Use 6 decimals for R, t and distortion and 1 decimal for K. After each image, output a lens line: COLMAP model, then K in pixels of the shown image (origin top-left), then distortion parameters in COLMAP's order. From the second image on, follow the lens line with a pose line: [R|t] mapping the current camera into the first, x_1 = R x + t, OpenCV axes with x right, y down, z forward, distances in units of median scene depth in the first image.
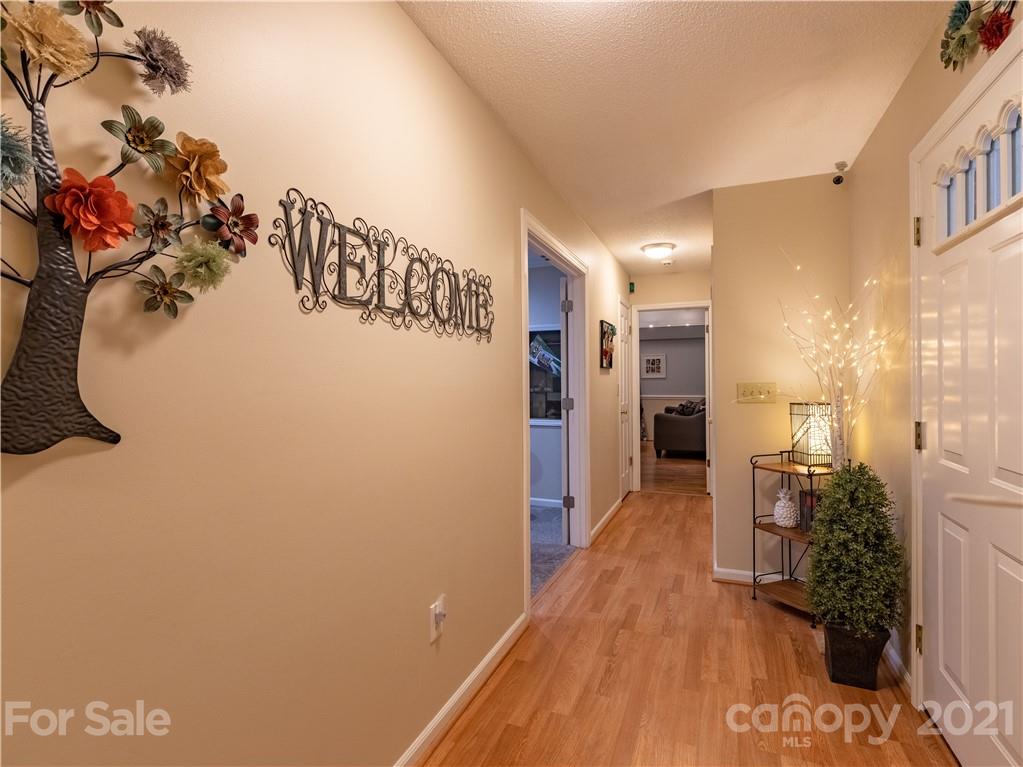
lens RADIAL K [[509.7, 0, 510.3], [0, 509.7, 380.7], [0, 0, 1]] dist [0.001621, 0.000182]
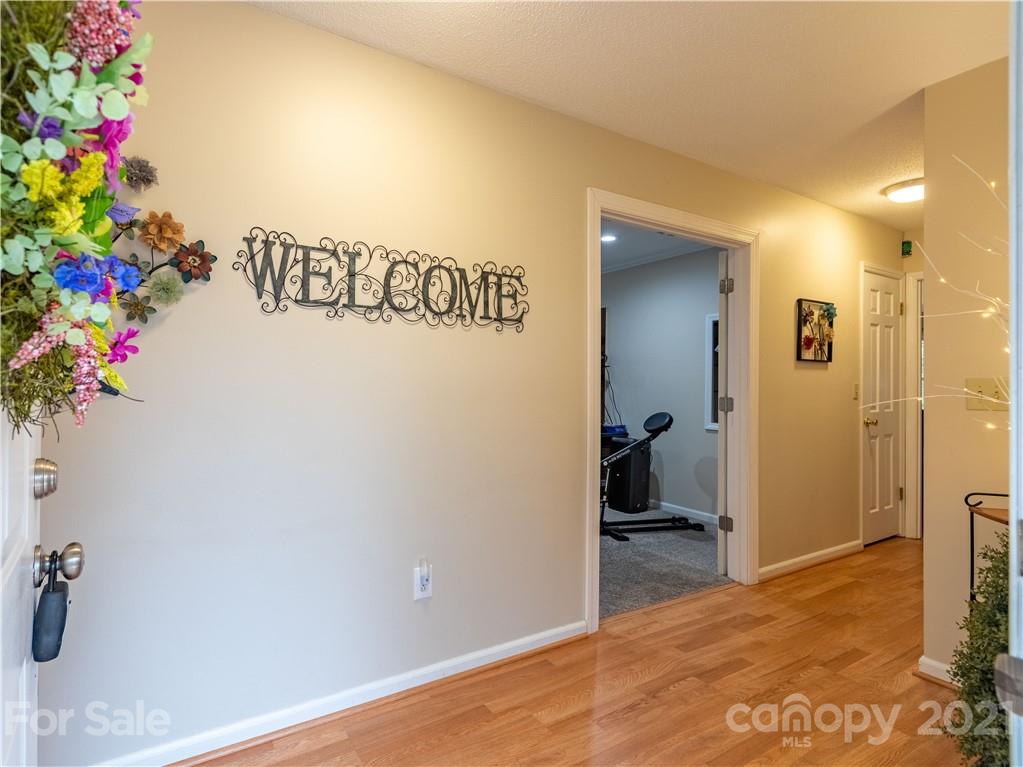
lens RADIAL K [[509.0, 0, 442.3], [0, 509.0, 379.3], [0, 0, 1]] dist [-0.000562, 0.000117]
pose [[0.777102, 0.008684, -0.629315, 0.484723], [-0.012795, 0.999916, -0.002001, 0.022703], [0.629245, 0.009607, 0.777148, 0.131042]]
